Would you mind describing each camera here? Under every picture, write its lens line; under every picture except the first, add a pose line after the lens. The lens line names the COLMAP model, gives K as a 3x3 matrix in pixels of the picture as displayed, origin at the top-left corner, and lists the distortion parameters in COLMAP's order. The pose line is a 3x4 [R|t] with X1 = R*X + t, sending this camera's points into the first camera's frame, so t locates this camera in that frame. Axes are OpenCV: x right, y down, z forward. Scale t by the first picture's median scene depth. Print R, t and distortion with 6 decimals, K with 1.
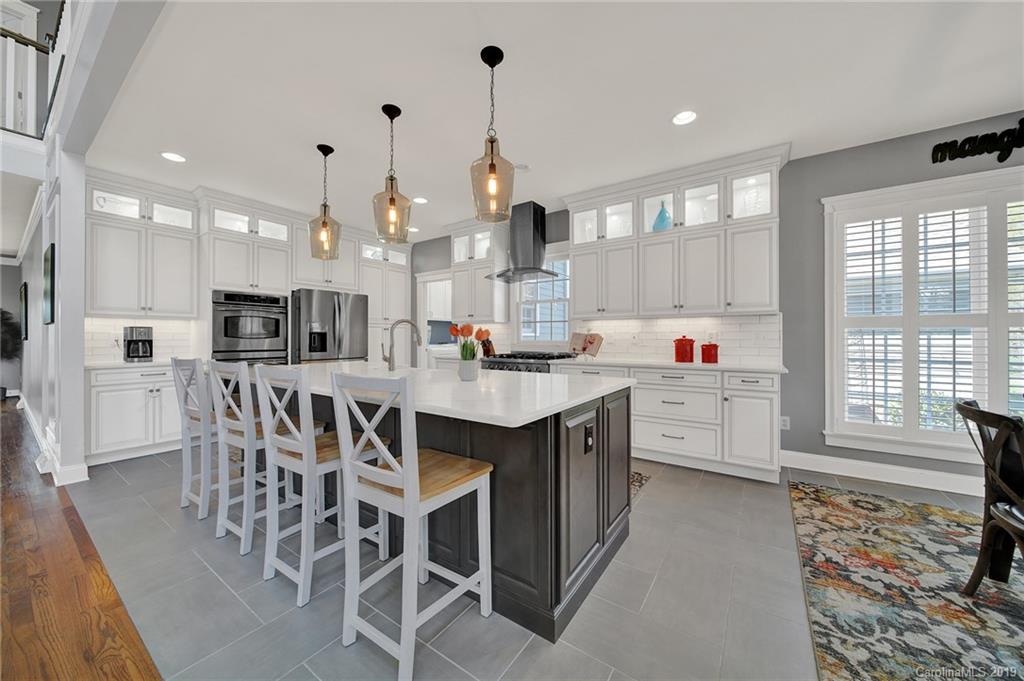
lens RADIAL K [[362.1, 0, 516.4], [0, 362.1, 334.1], [0, 0, 1]] dist [-0.009020, 0.000112]
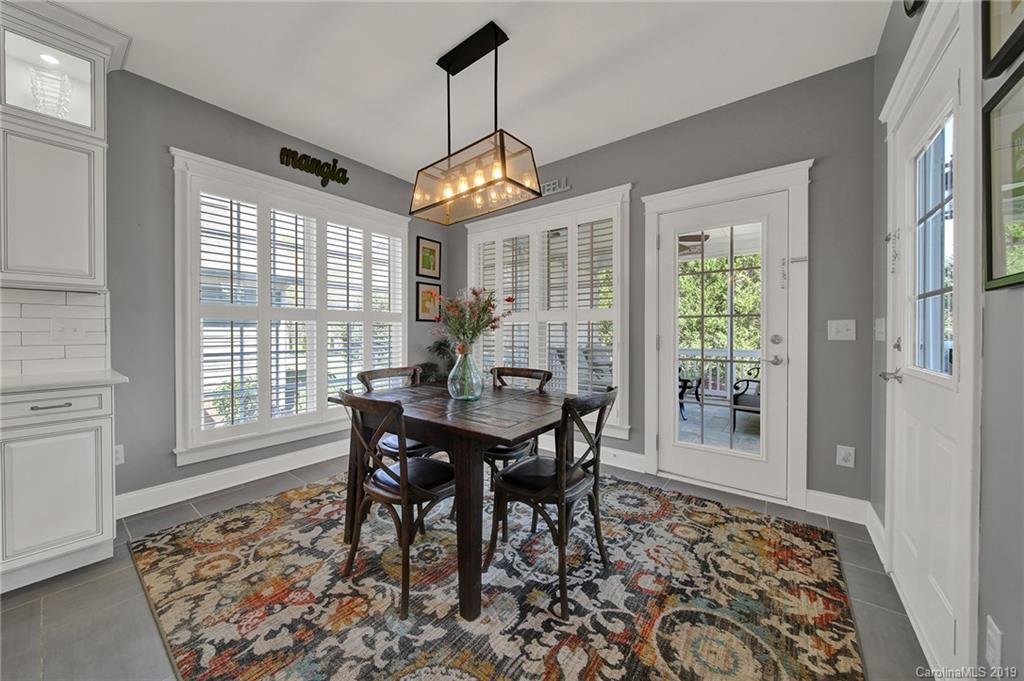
lens RADIAL K [[362.1, 0, 505.7], [0, 362.1, 335.4], [0, 0, 1]] dist [-0.009020, 0.000112]
pose [[0.062029, -0.011298, 0.998010, 0.147839], [-0.008700, 0.999892, 0.011860, 0.008496], [-0.998036, -0.009418, 0.061924, 0.274762]]
